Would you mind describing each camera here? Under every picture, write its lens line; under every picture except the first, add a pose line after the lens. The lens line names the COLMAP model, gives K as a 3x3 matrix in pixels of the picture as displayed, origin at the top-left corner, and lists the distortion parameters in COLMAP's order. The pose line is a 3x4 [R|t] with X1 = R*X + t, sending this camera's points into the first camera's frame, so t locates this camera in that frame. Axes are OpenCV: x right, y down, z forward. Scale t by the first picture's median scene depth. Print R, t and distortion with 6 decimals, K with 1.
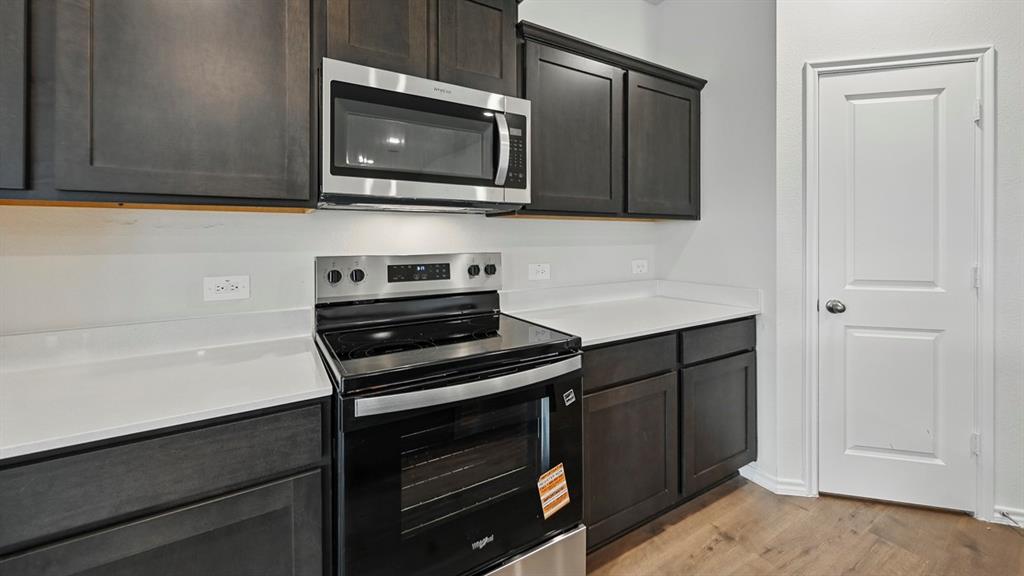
lens RADIAL K [[403.3, 0, 514.0], [0, 403.3, 235.8], [0, 0, 1]] dist [-0.001538, -0.000010]
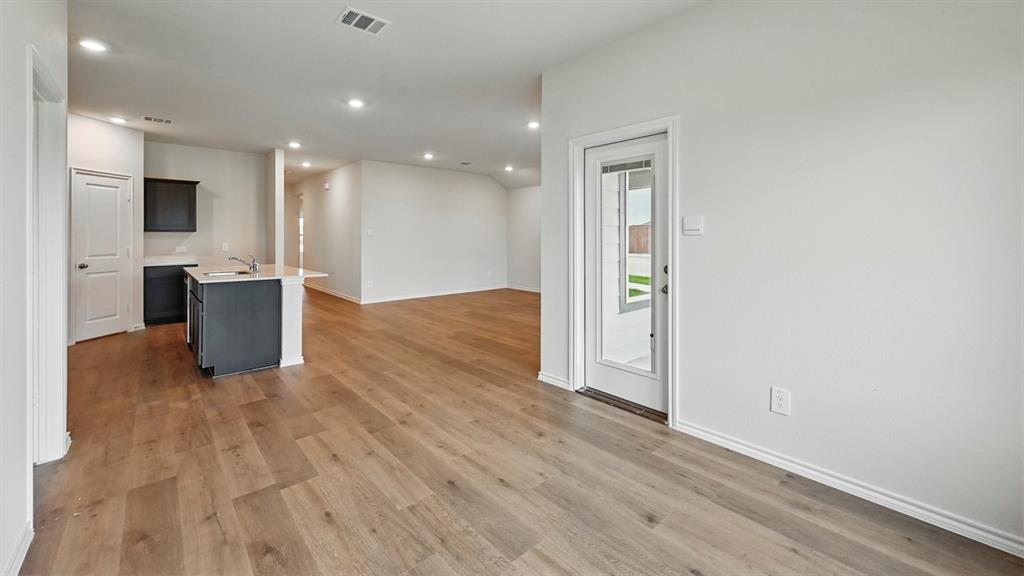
lens RADIAL K [[403.3, 0, 514.0], [0, 403.3, 235.8], [0, 0, 1]] dist [-0.001538, -0.000010]
pose [[-0.176672, 0.005535, 0.984254, -2.594779], [0.002577, 0.999983, -0.005161, 0.008012], [-0.984266, 0.001624, -0.176684, -1.458849]]
